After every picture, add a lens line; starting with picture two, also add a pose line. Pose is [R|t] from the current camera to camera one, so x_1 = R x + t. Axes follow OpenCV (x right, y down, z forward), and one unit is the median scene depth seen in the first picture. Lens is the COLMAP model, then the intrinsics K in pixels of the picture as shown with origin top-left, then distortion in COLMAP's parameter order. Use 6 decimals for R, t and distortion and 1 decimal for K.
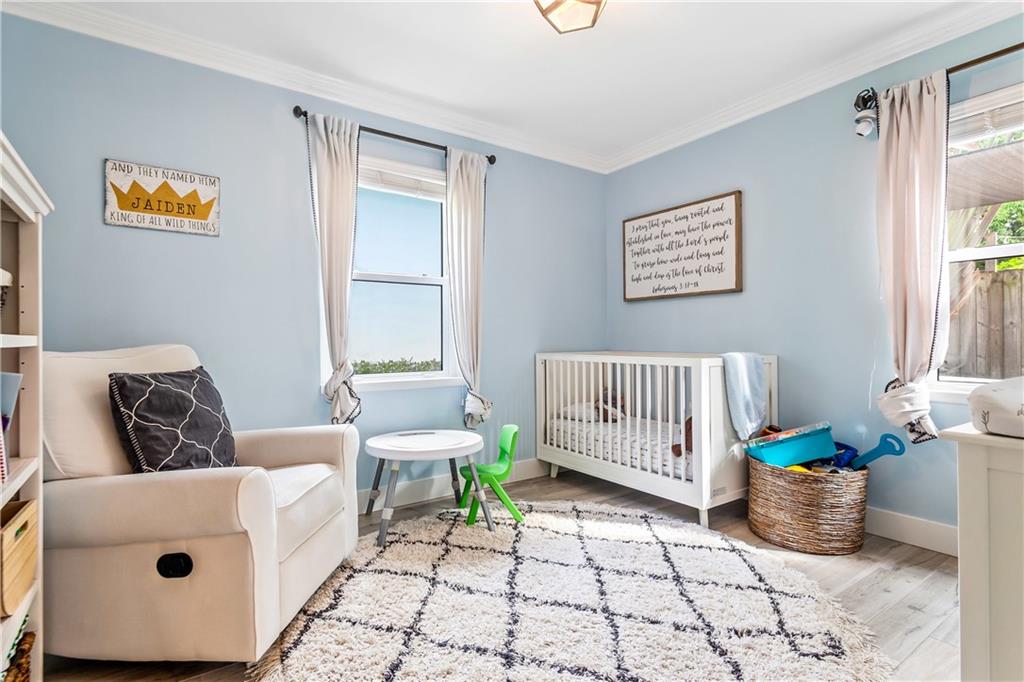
lens RADIAL K [[490.9, 0, 506.2], [0, 490.9, 328.4], [0, 0, 1]] dist [0.031254, -0.010791]
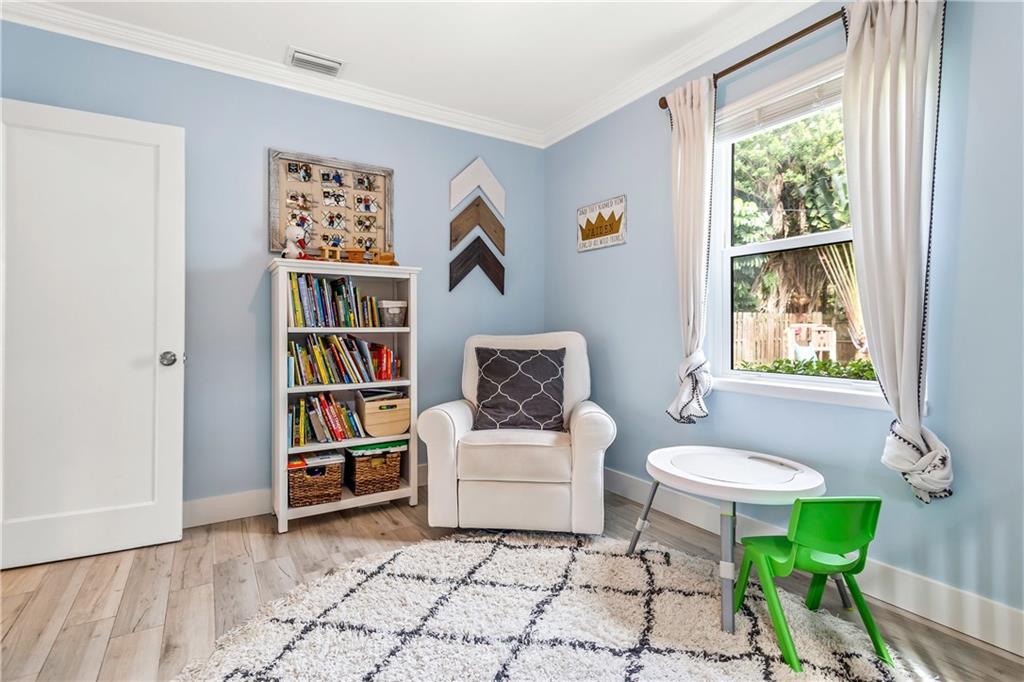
lens RADIAL K [[490.9, 0, 506.2], [0, 490.9, 328.4], [0, 0, 1]] dist [0.031254, -0.010791]
pose [[-0.045518, 0.006772, -0.998941, 0.689517], [0.024154, 0.999692, 0.005676, 0.007710], [0.998671, -0.023870, -0.045668, 0.833309]]
